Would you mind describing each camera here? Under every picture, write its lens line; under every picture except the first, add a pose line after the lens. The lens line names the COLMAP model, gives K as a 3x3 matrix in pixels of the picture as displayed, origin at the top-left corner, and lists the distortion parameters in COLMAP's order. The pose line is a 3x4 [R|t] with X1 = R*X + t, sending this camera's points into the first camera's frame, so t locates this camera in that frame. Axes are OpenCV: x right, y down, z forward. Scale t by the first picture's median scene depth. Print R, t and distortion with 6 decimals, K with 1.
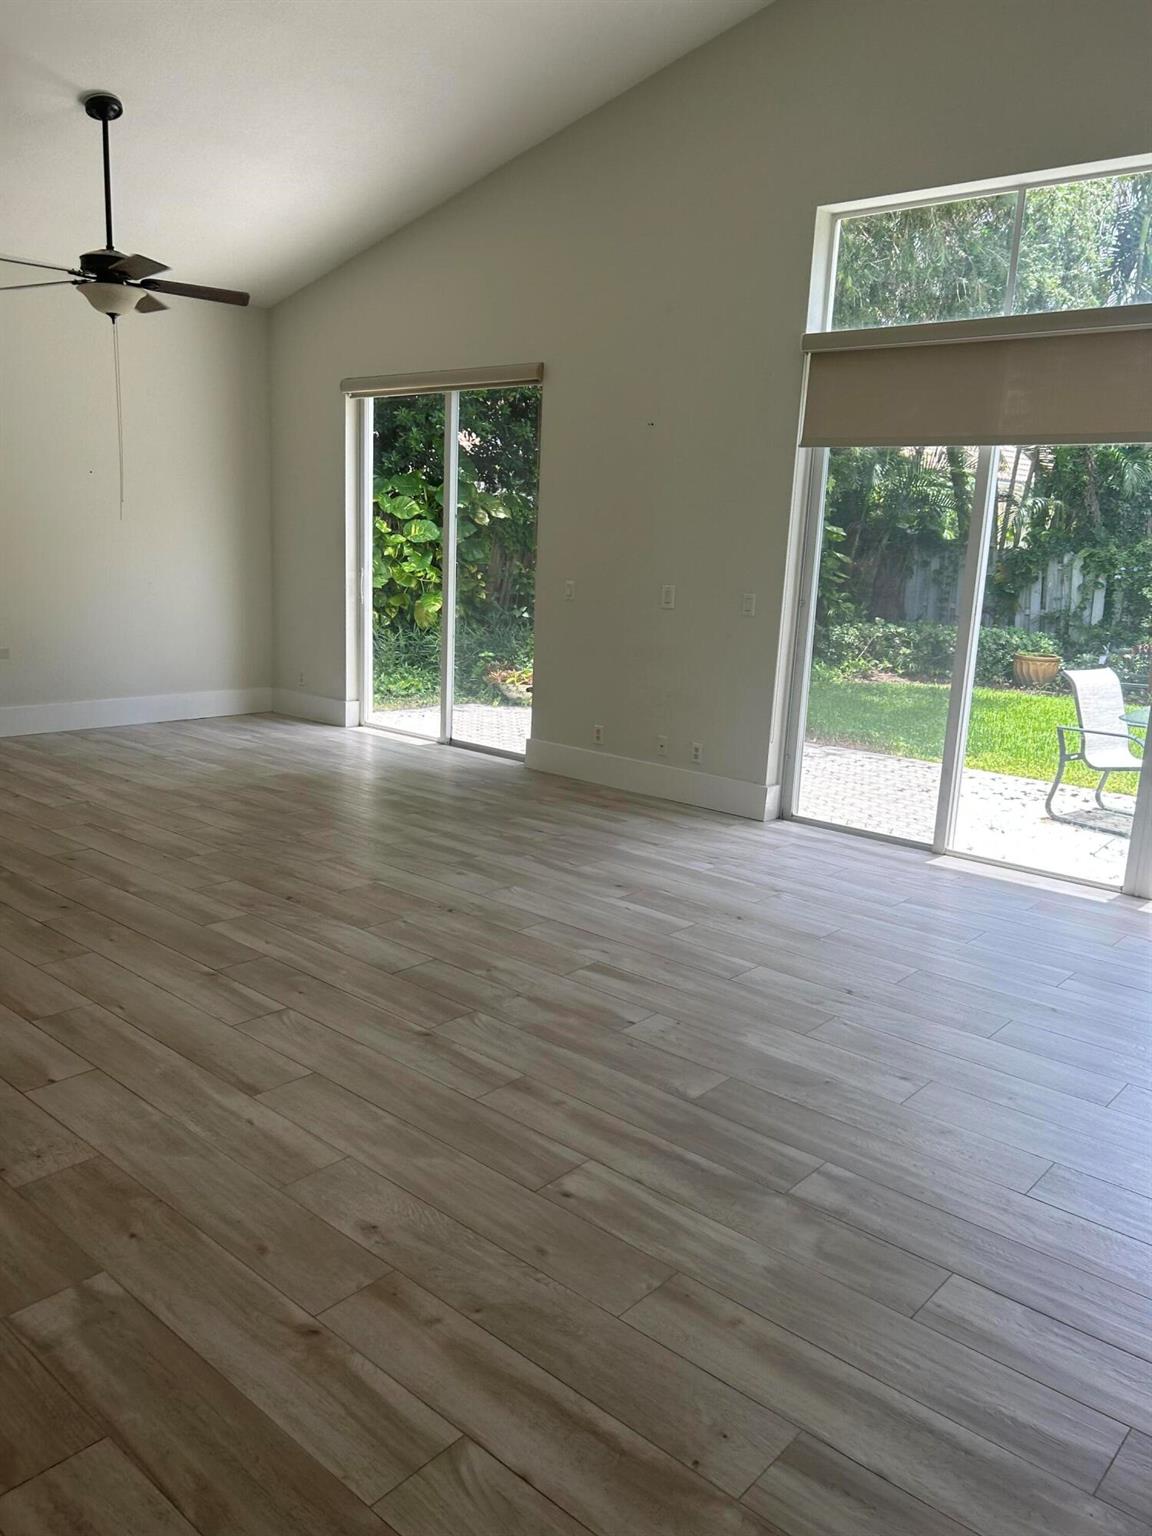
lens RADIAL K [[1165.8, 0, 573.8], [0, 1165.8, 791.3], [0, 0, 1]] dist [-0.000527, -0.005455]
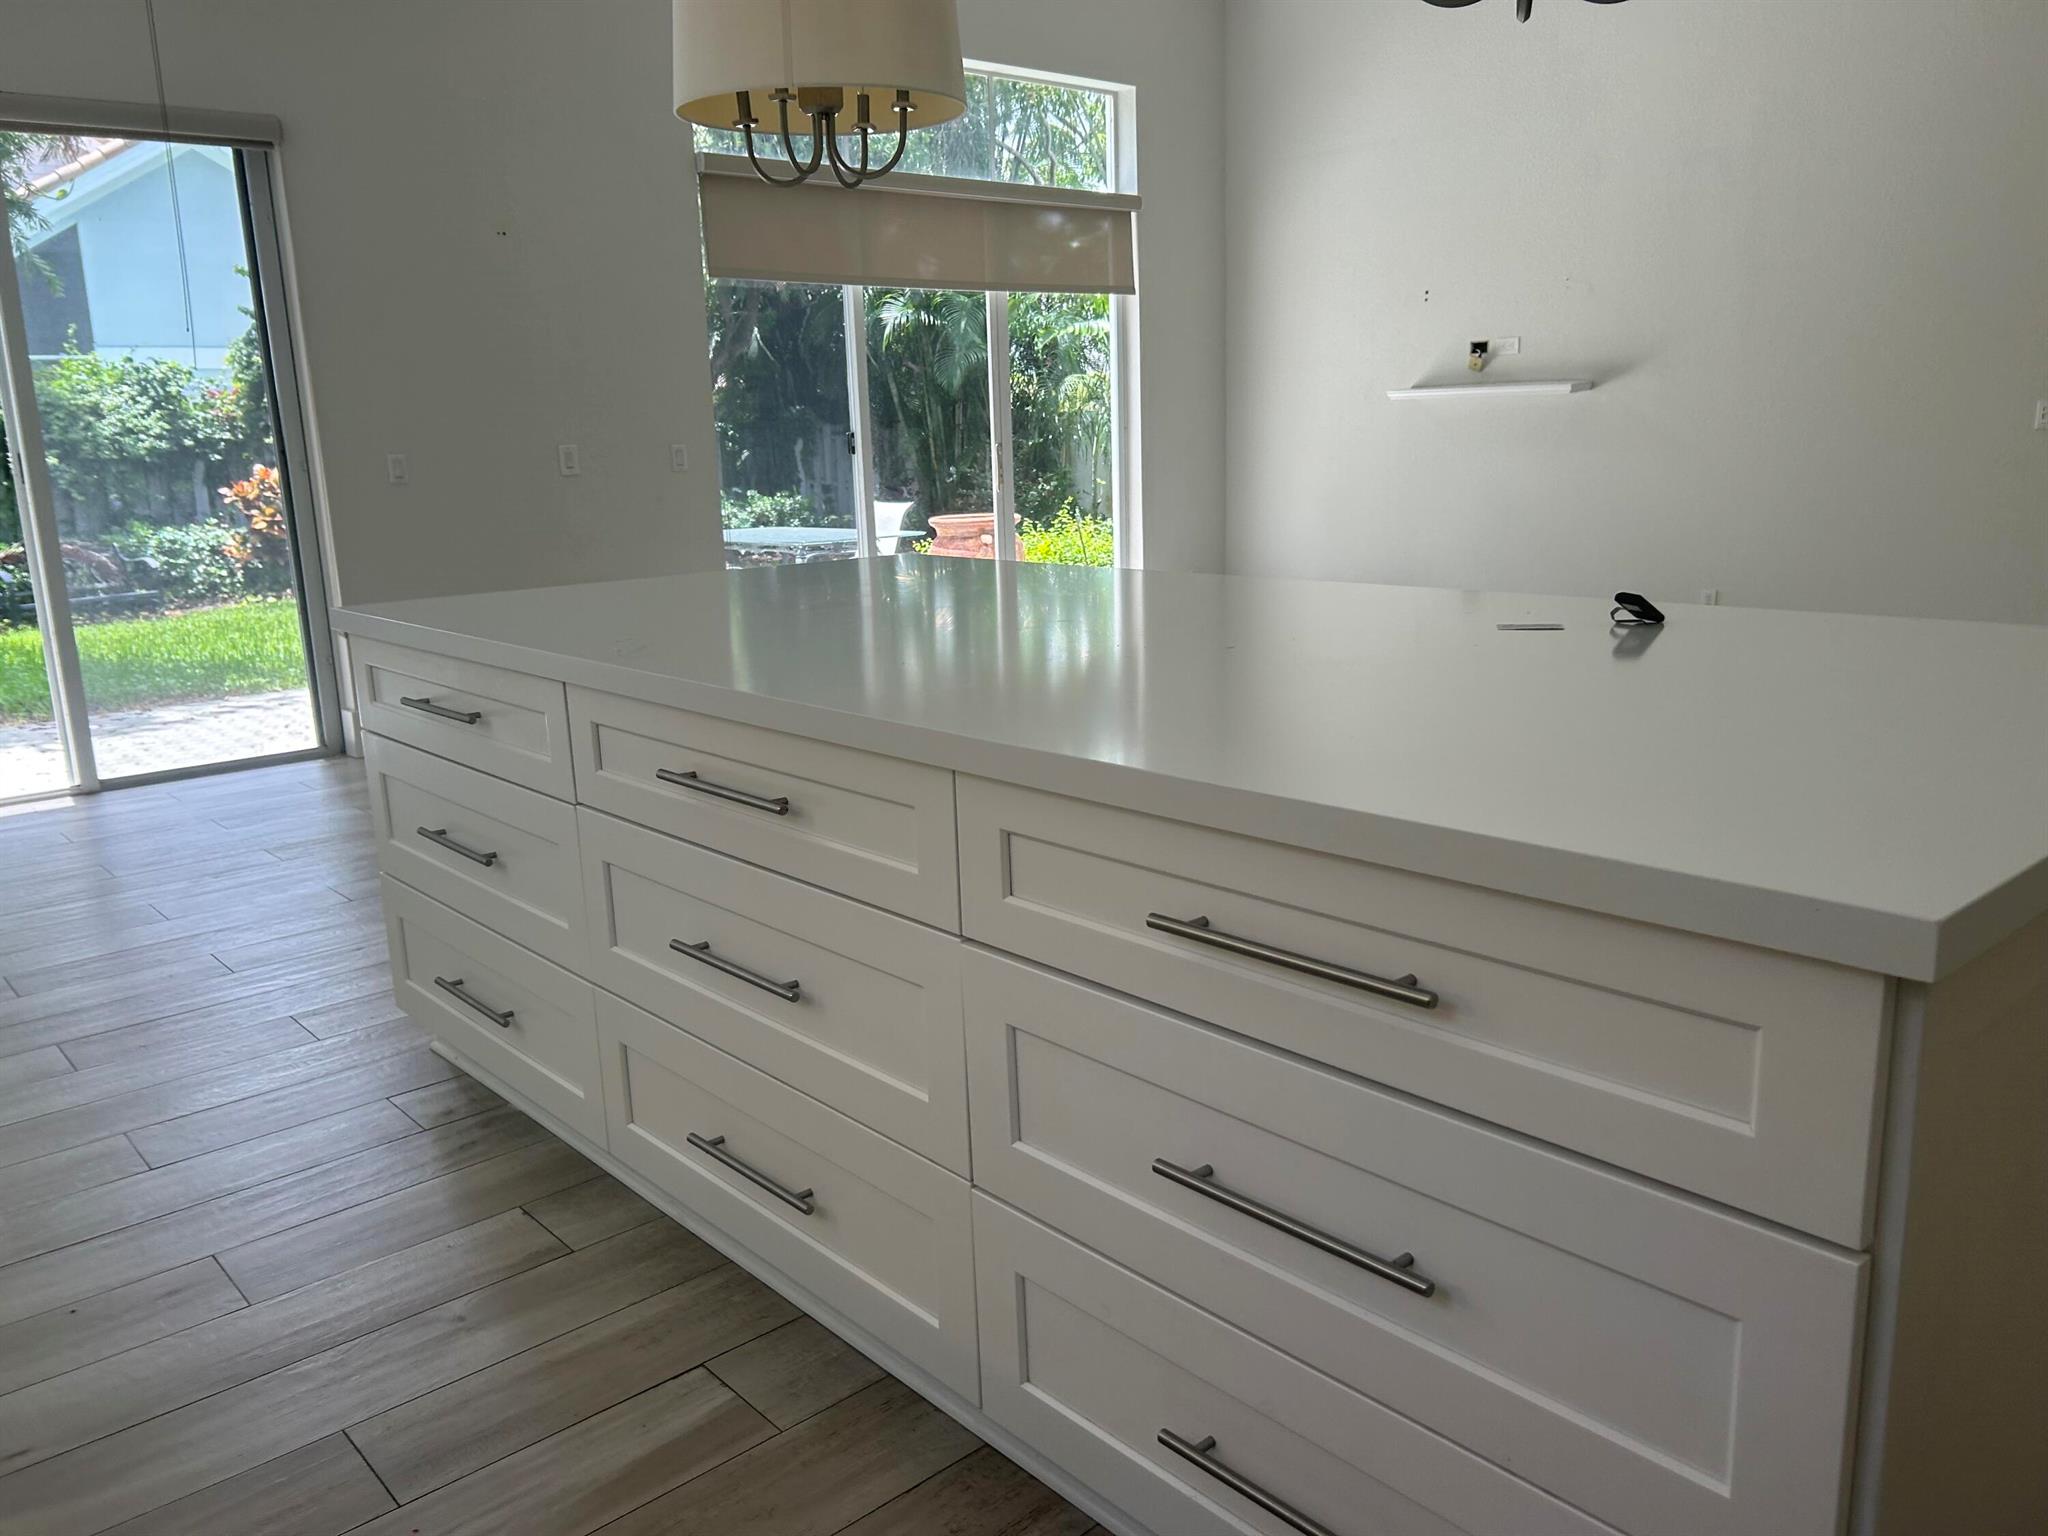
lens RADIAL K [[1554.5, 0, 1024.0], [0, 1554.5, 768.0], [0, 0, 1]] dist [-0.000527, -0.005455]
pose [[0.116614, -0.262659, 0.957816, -1.251415], [0.253131, 0.940407, 0.227066, -0.175526], [-0.960378, 0.215973, 0.176151, 0.751303]]
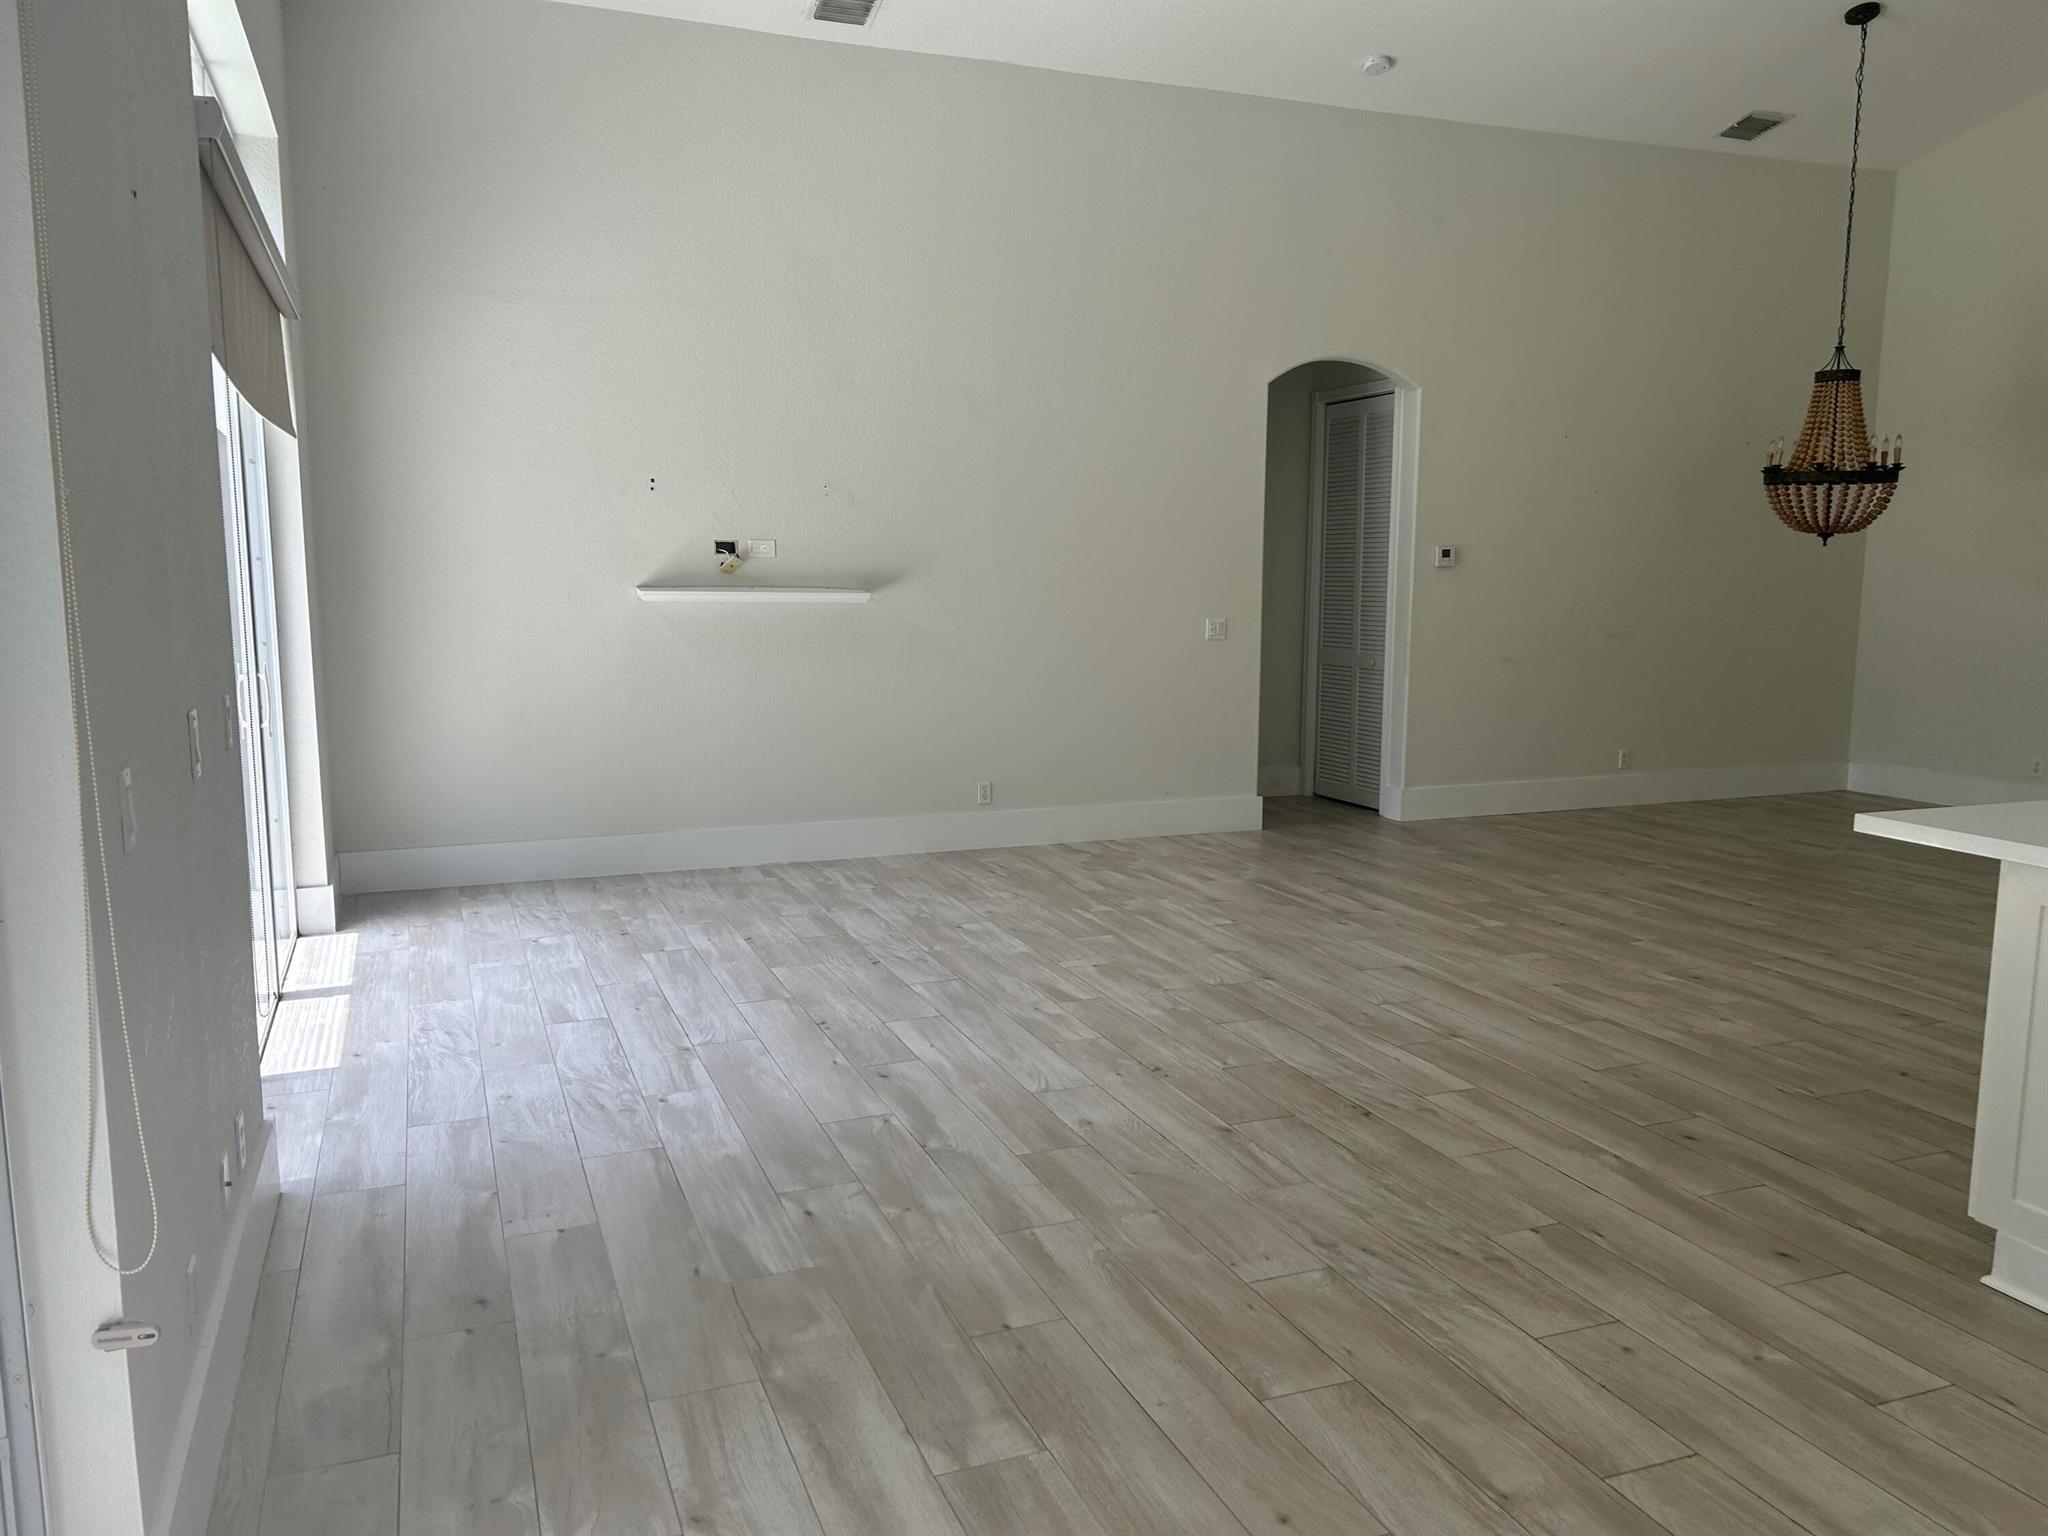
lens RADIAL K [[1554.5, 0, 1024.0], [0, 1554.5, 768.0], [0, 0, 1]] dist [-0.000527, -0.005455]
pose [[-0.885560, -0.109320, 0.451478, -0.429472], [0.057923, 0.938342, 0.340822, -0.397389], [-0.460899, 0.327970, -0.824626, 1.674939]]
